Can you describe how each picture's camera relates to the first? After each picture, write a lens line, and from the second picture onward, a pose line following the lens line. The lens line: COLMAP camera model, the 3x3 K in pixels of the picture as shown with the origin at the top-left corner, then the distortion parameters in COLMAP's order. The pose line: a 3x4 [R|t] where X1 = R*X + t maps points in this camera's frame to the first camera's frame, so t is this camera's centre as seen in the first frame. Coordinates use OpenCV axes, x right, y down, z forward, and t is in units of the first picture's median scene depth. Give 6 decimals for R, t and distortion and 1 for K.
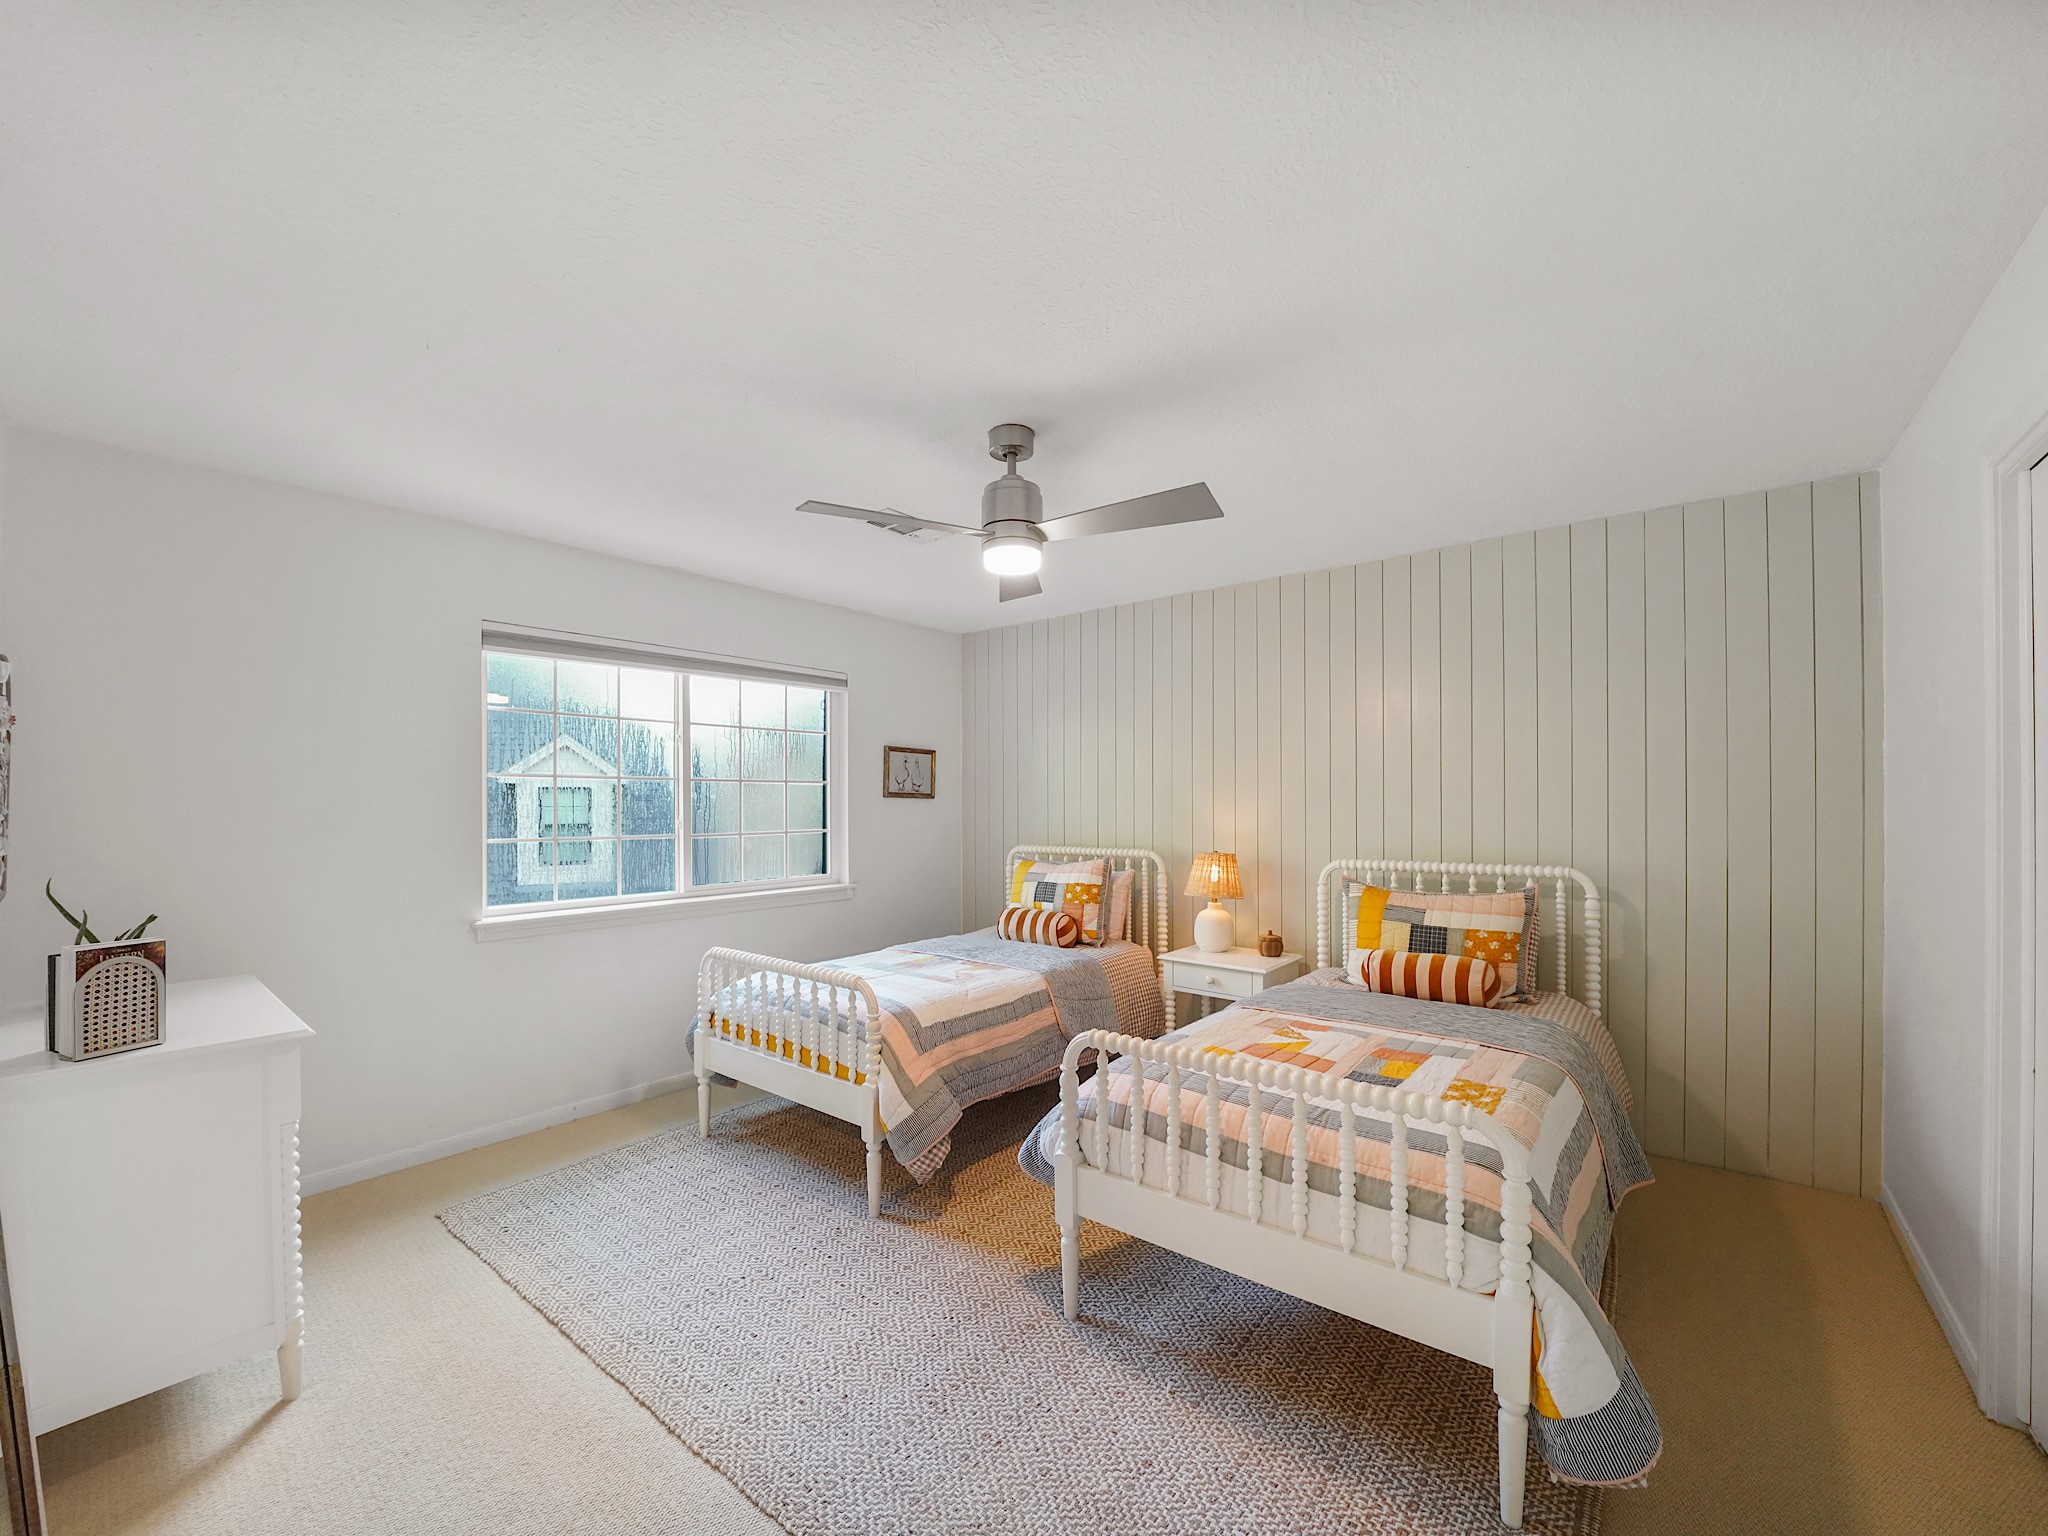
lens RADIAL K [[794.5, 0, 1019.5], [0, 794.5, 793.5], [0, 0, 1]] dist [-0.017172, -0.000053]
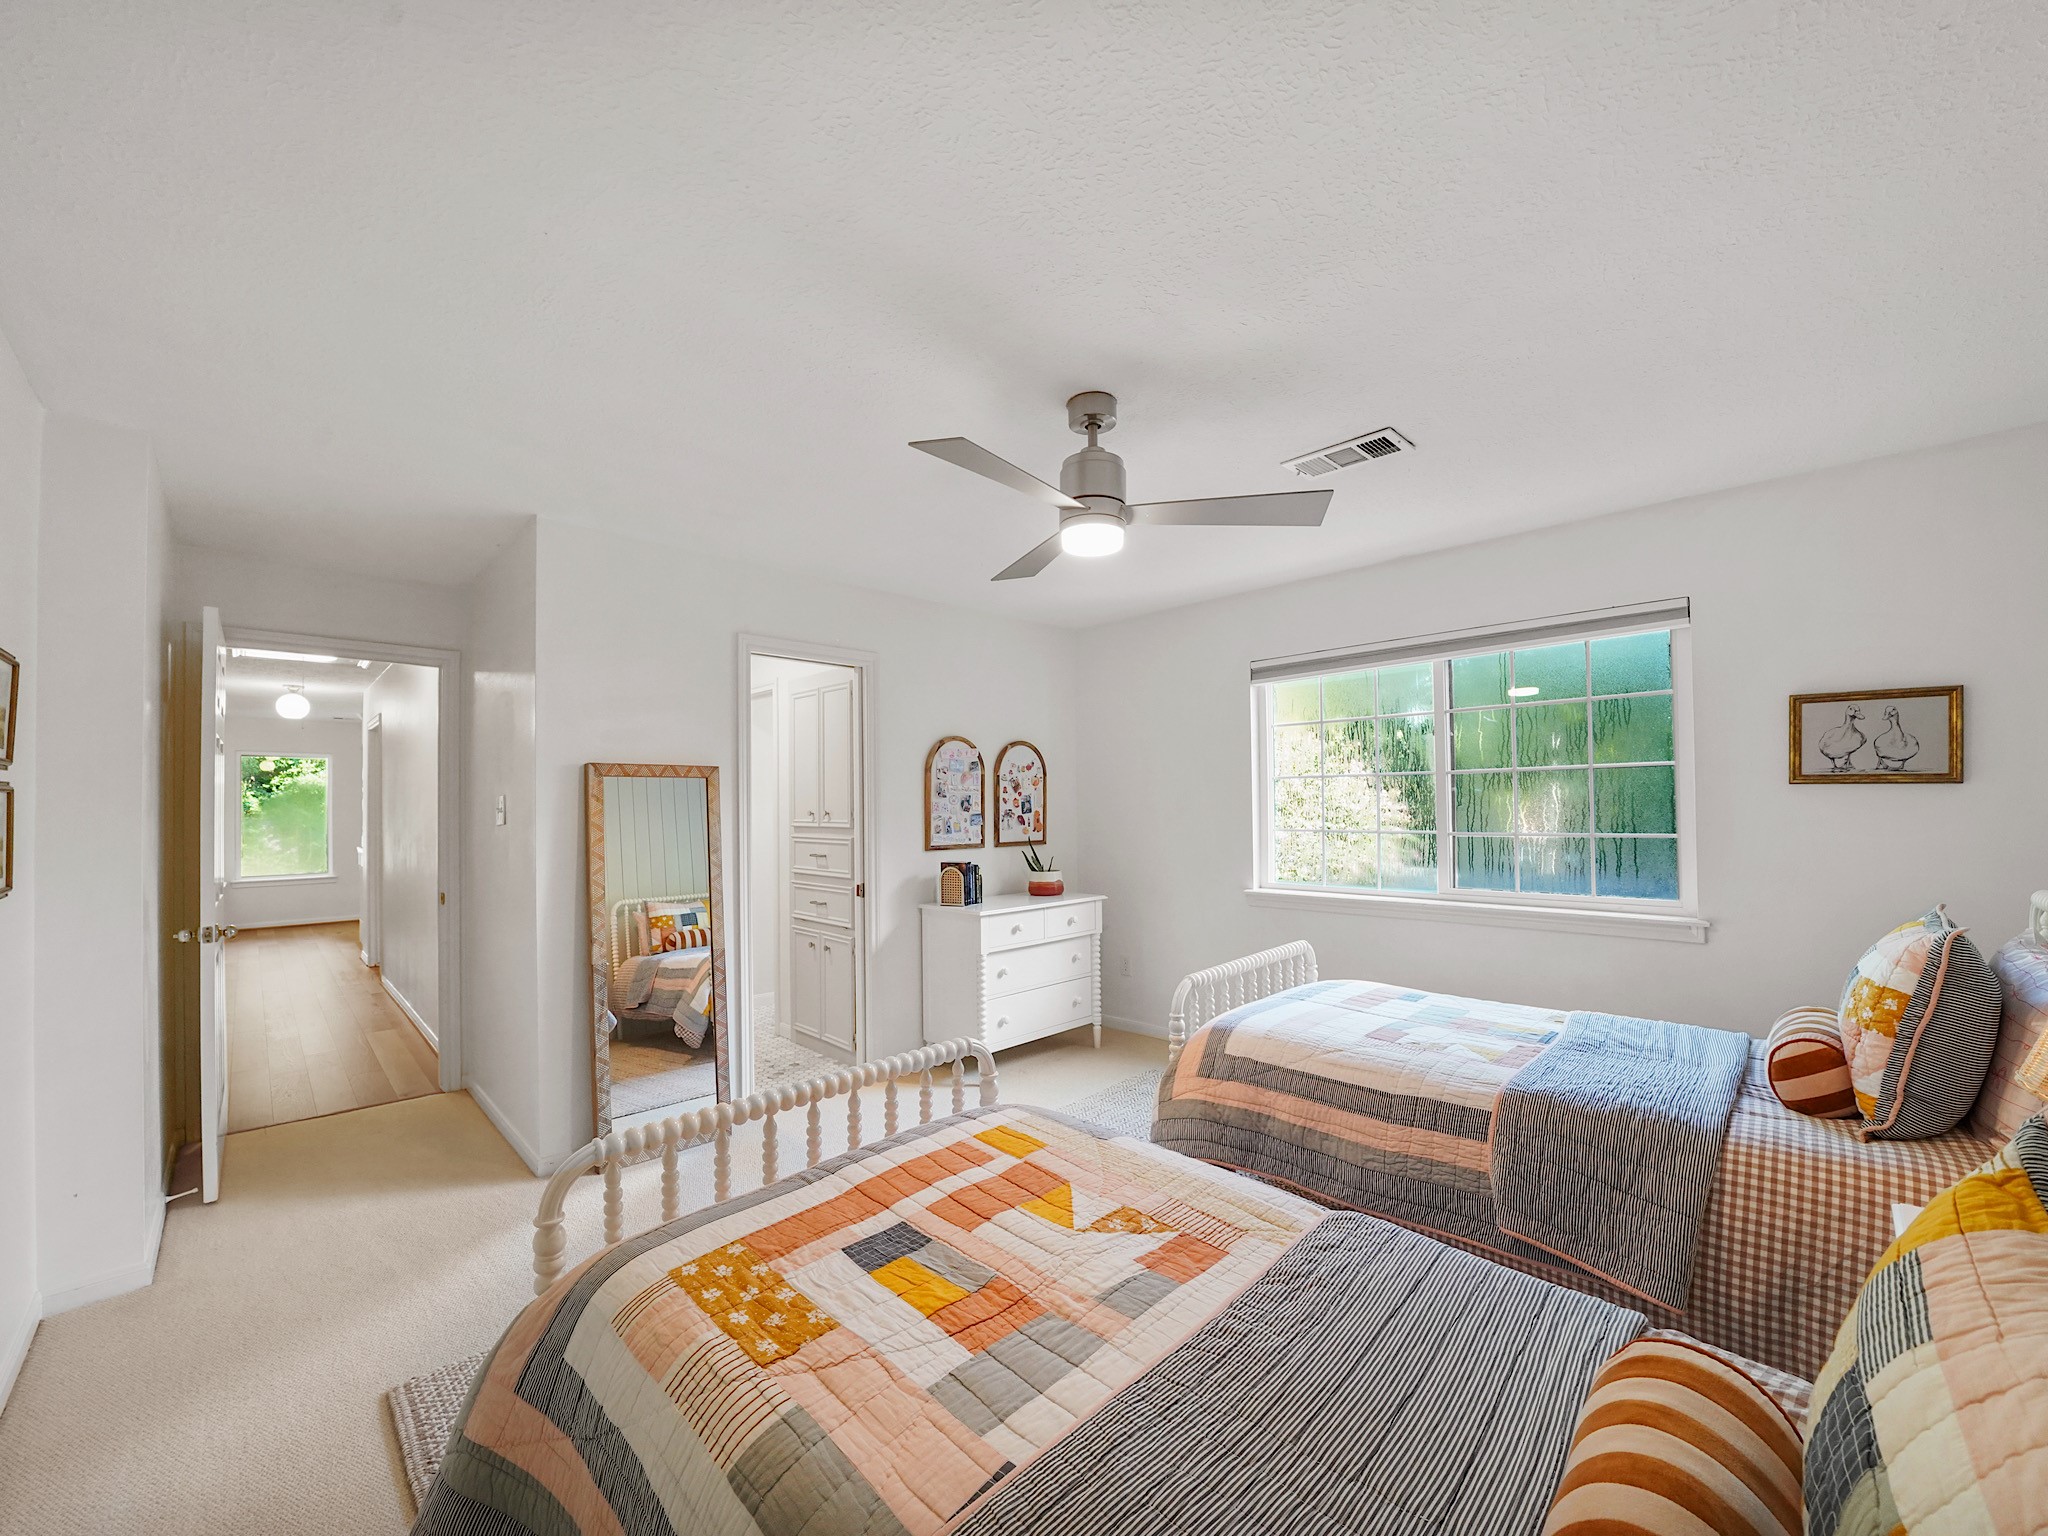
lens RADIAL K [[786.6, 0, 1030.5], [0, 786.6, 758.5], [0, 0, 1]] dist [-0.016840, -0.000066]
pose [[-0.078143, -0.050542, -0.995660, 0.882128], [0.024424, 0.998317, -0.052594, 0.005087], [0.996643, -0.028428, -0.076777, 0.954775]]
